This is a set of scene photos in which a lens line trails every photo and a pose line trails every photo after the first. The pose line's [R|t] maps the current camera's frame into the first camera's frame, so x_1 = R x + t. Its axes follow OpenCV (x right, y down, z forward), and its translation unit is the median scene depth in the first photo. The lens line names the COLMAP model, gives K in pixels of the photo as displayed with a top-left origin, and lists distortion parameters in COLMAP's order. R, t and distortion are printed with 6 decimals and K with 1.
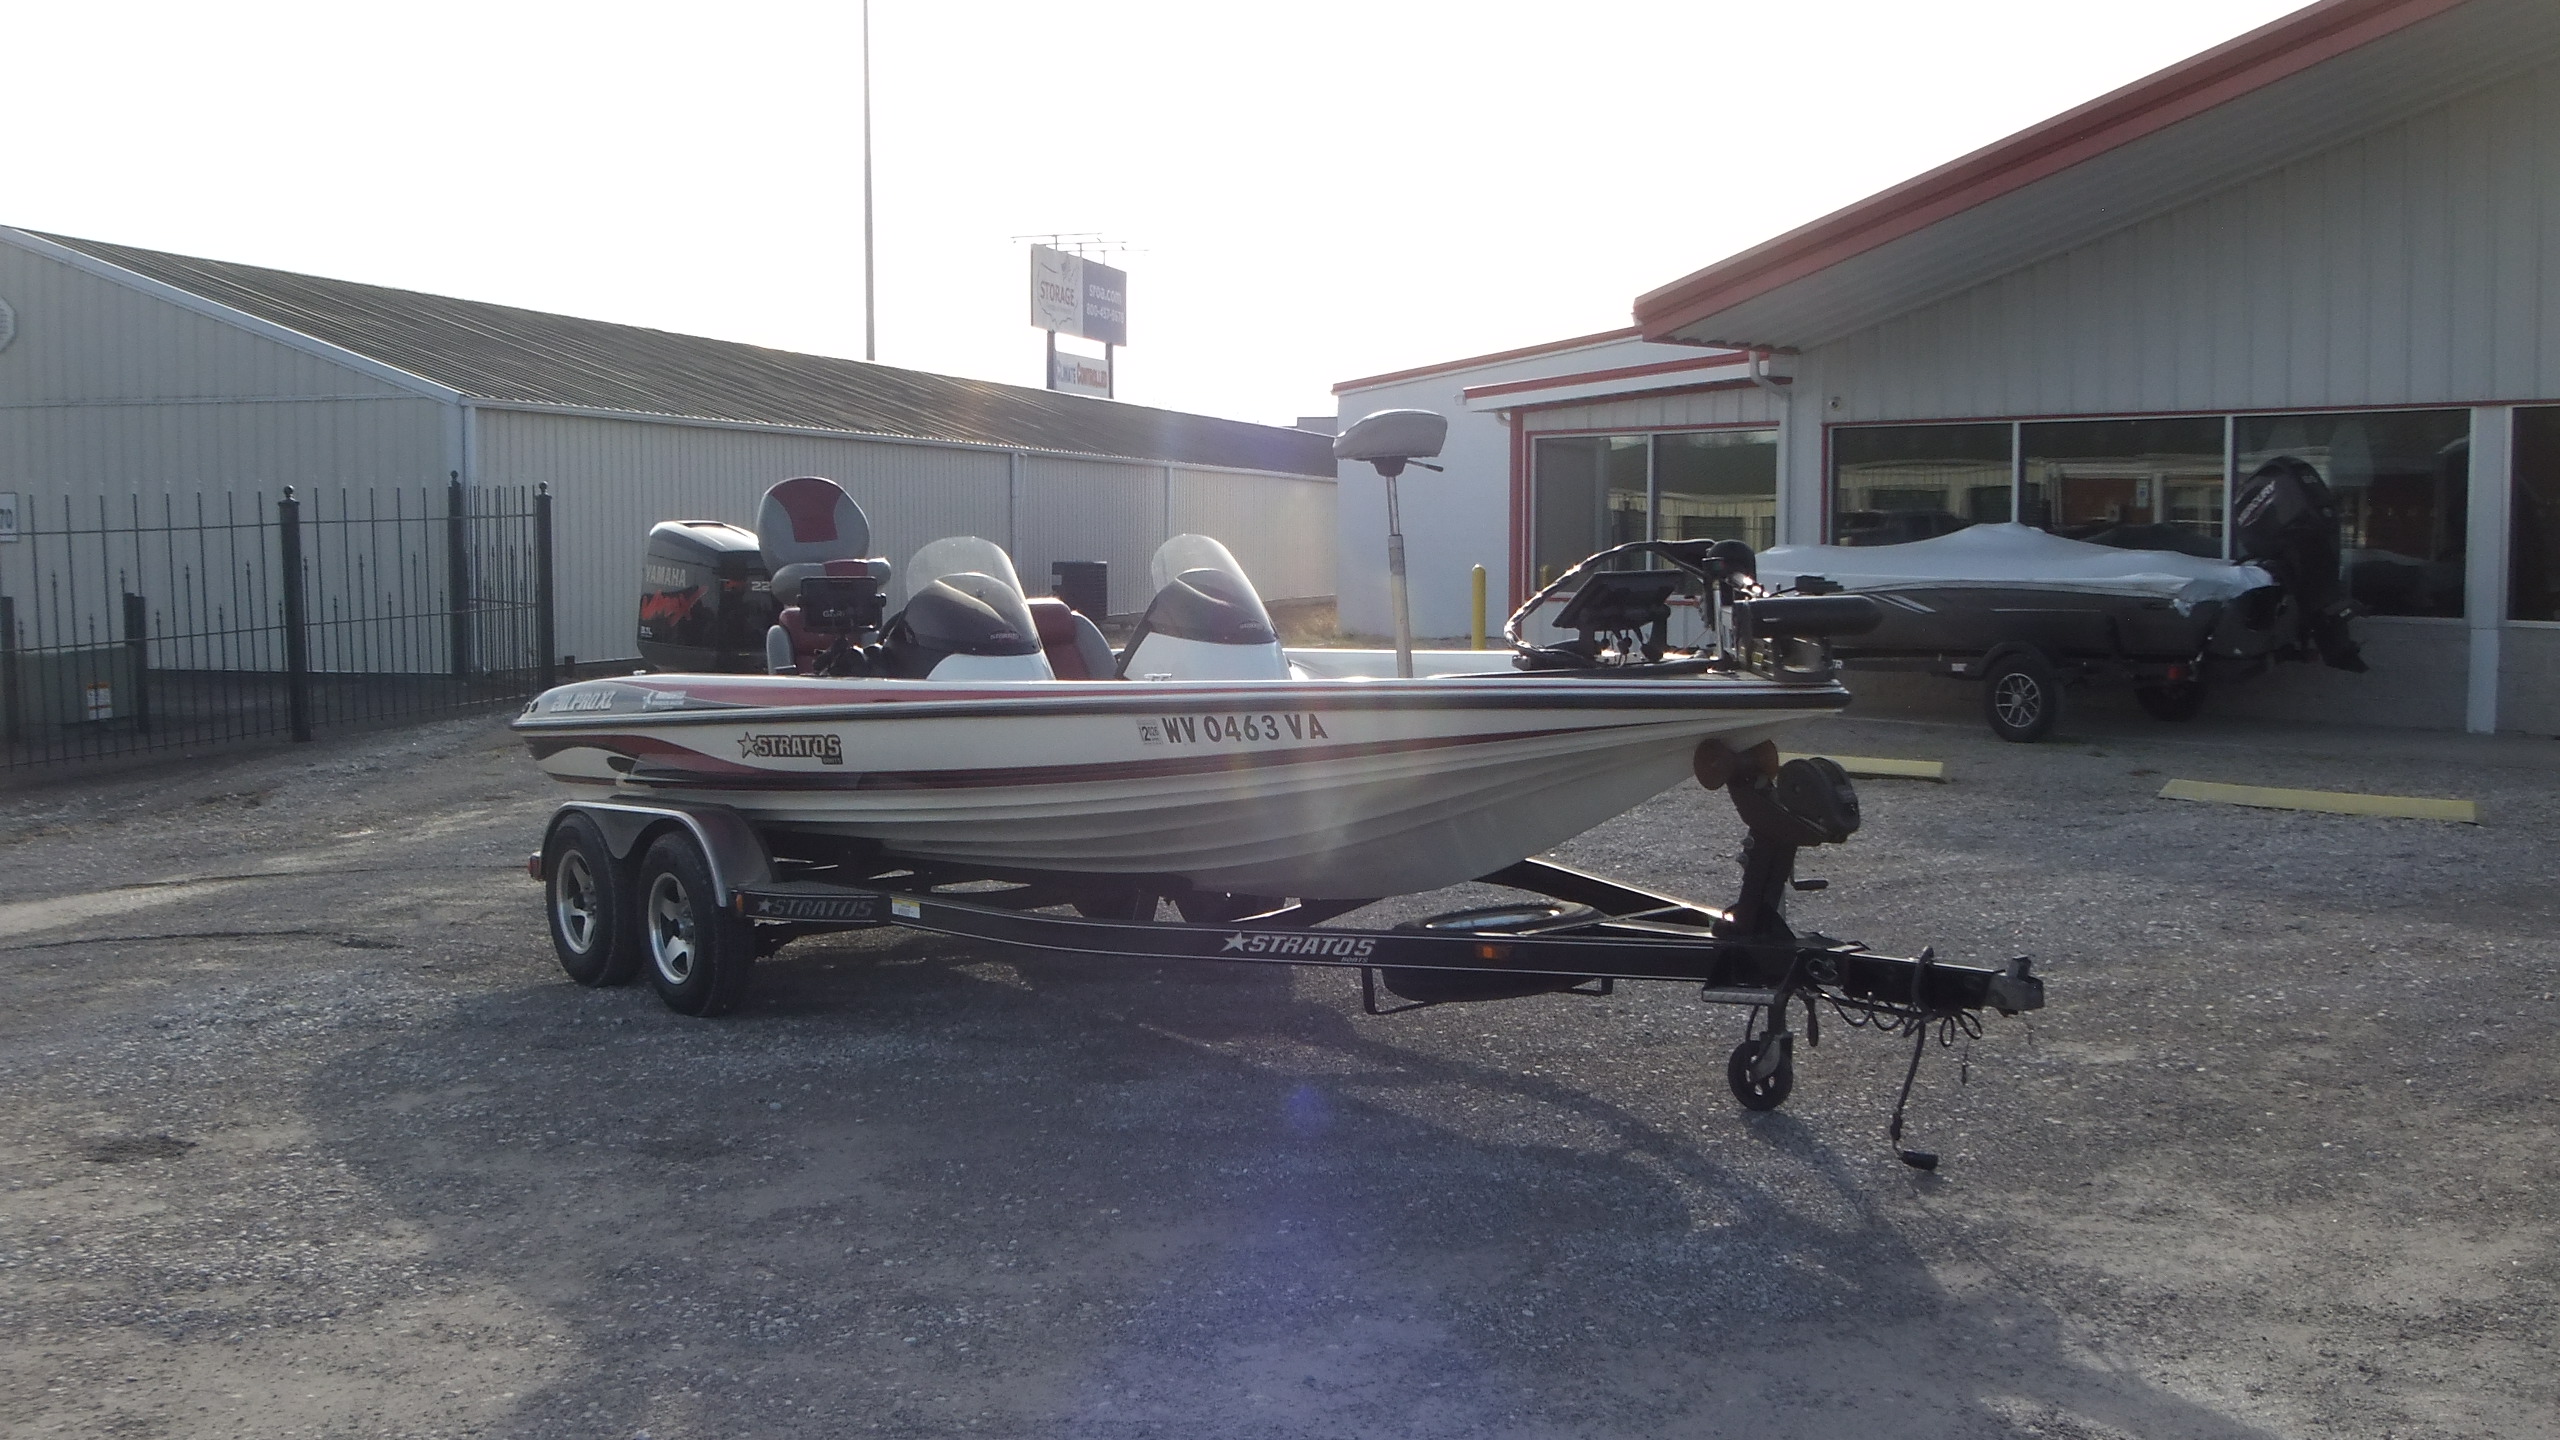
lens RADIAL K [[2646.7, 0, 1275.7], [0, 2646.7, 726.4], [0, 0, 1]] dist [-0.068297, 0.000000]
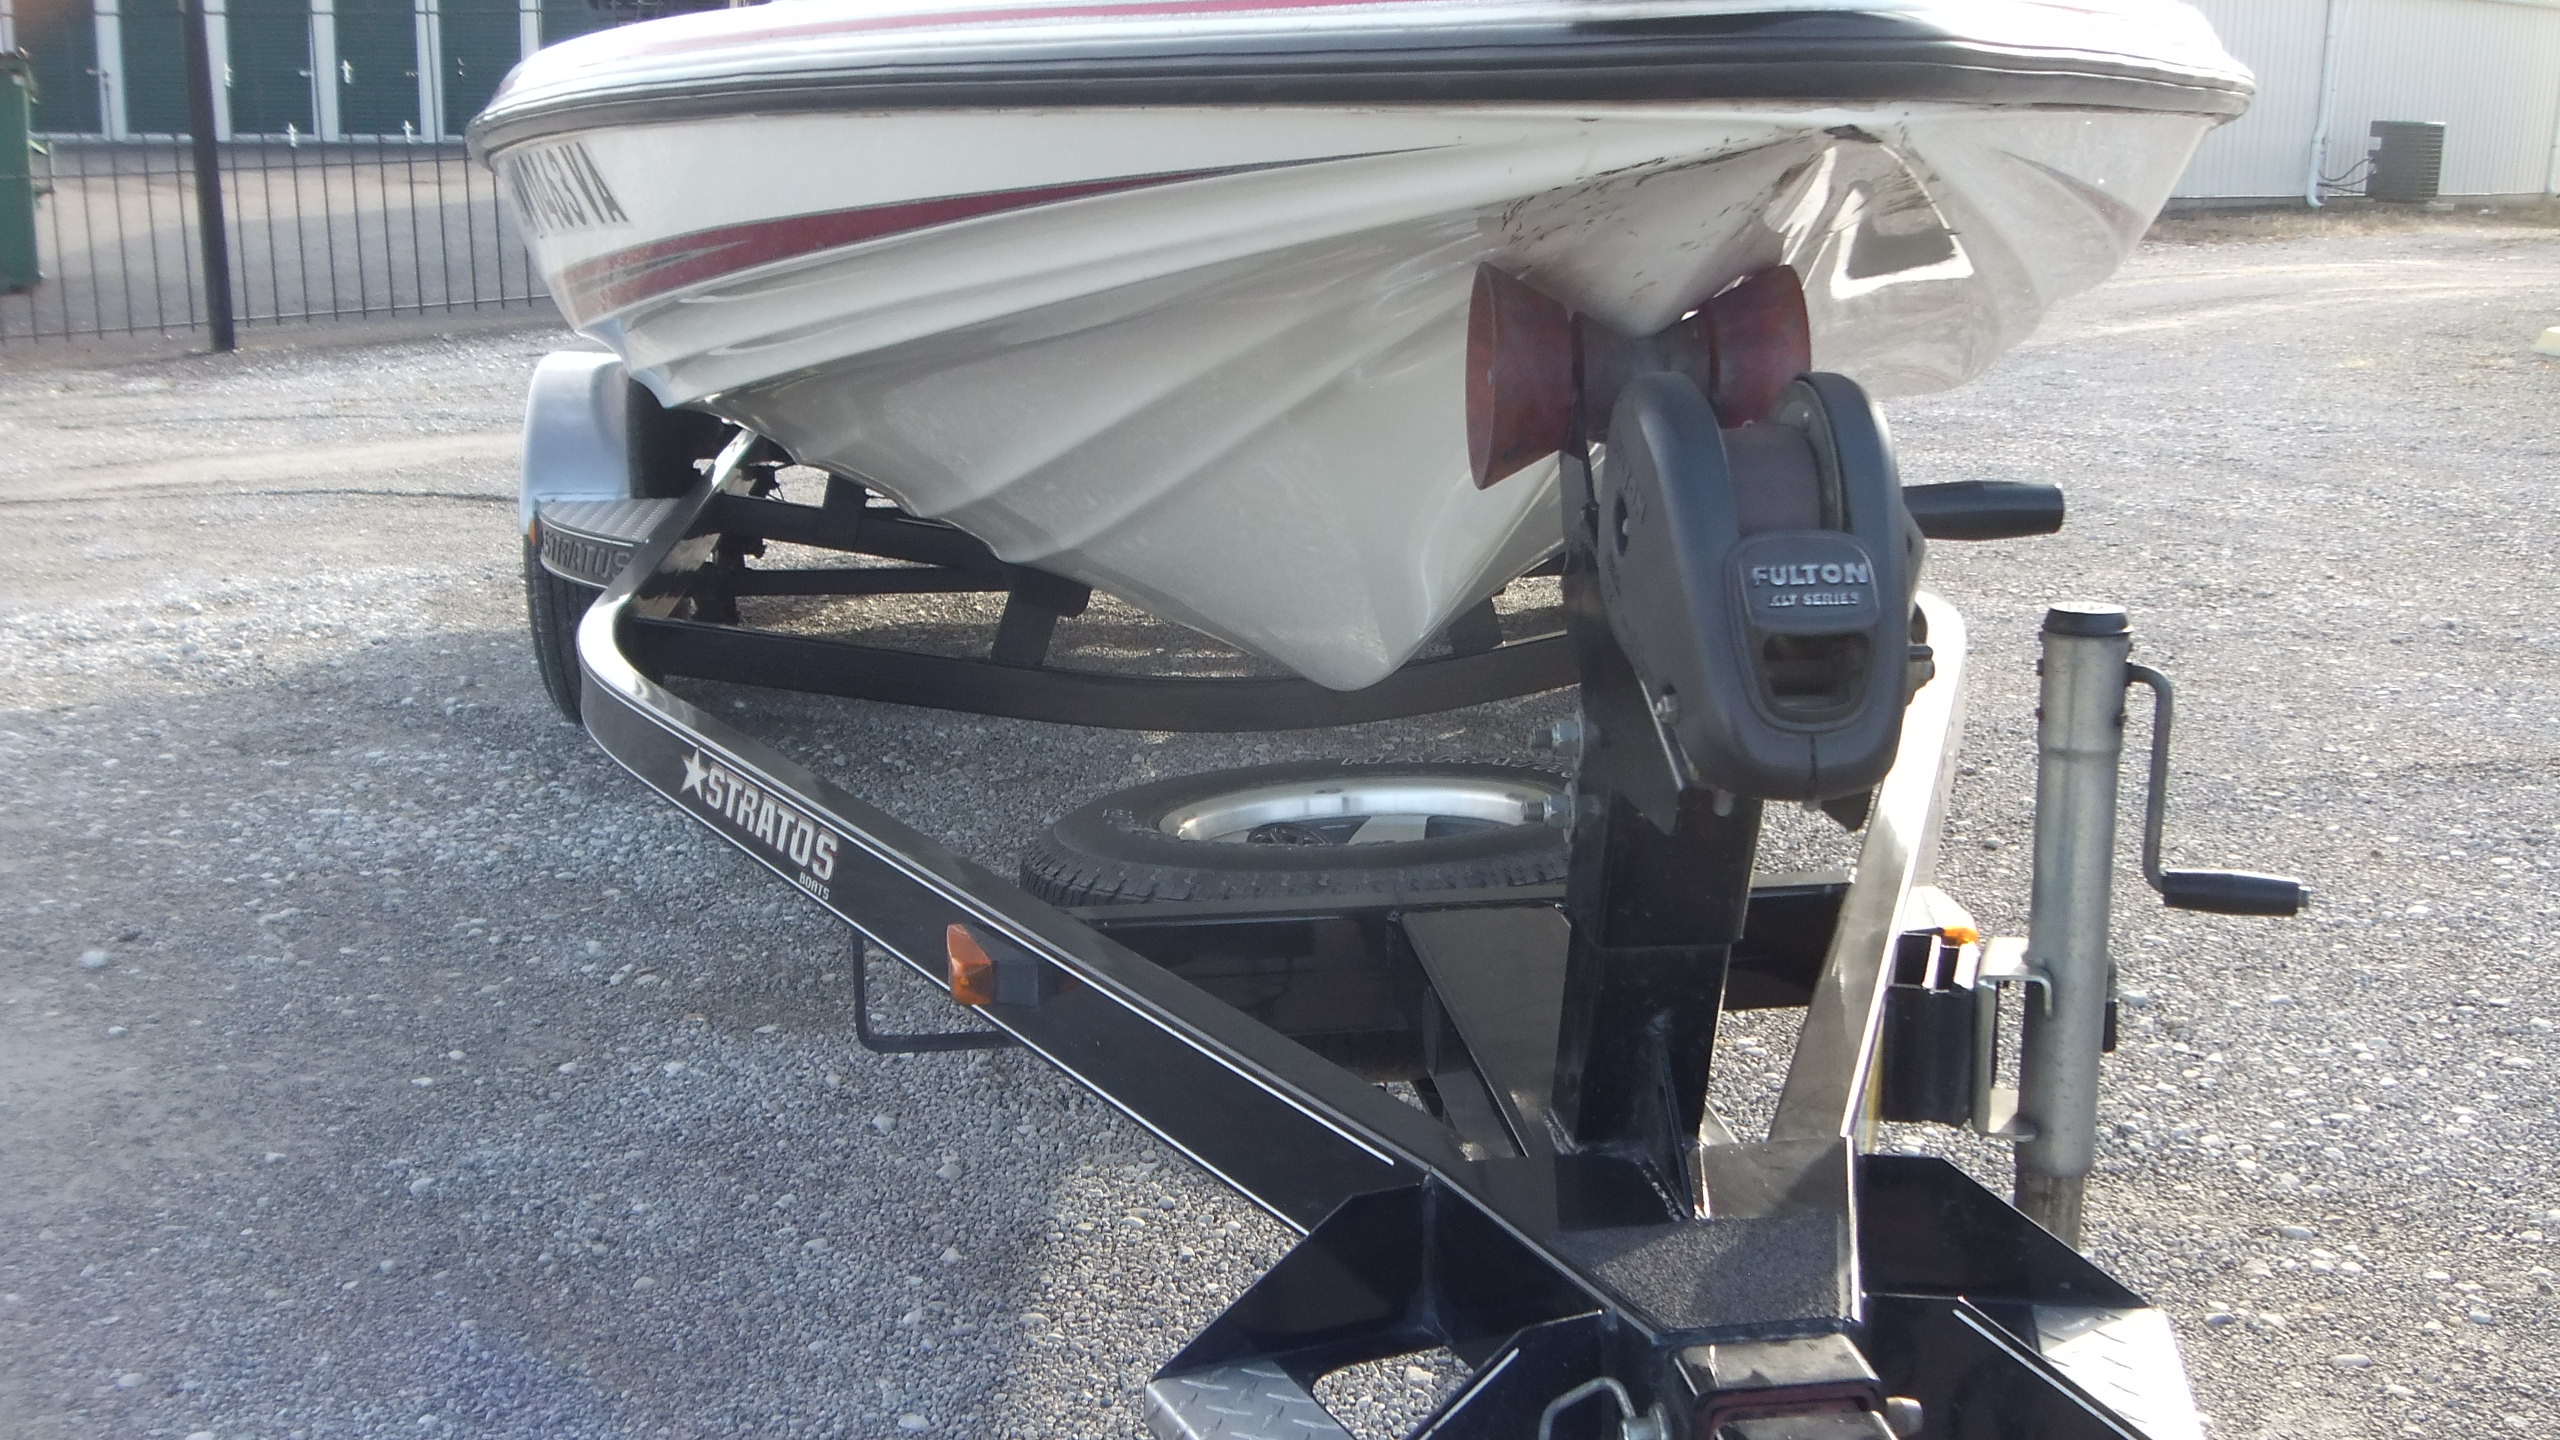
lens RADIAL K [[2646.7, 0, 1282.0], [0, 2646.7, 722.4], [0, 0, 1]] dist [-0.068297, 0.000000]
pose [[0.862692, 0.126260, -0.489715, 0.228036], [-0.048774, 0.984591, 0.167931, 0.009030], [0.503372, -0.120987, 0.855558, 0.710949]]
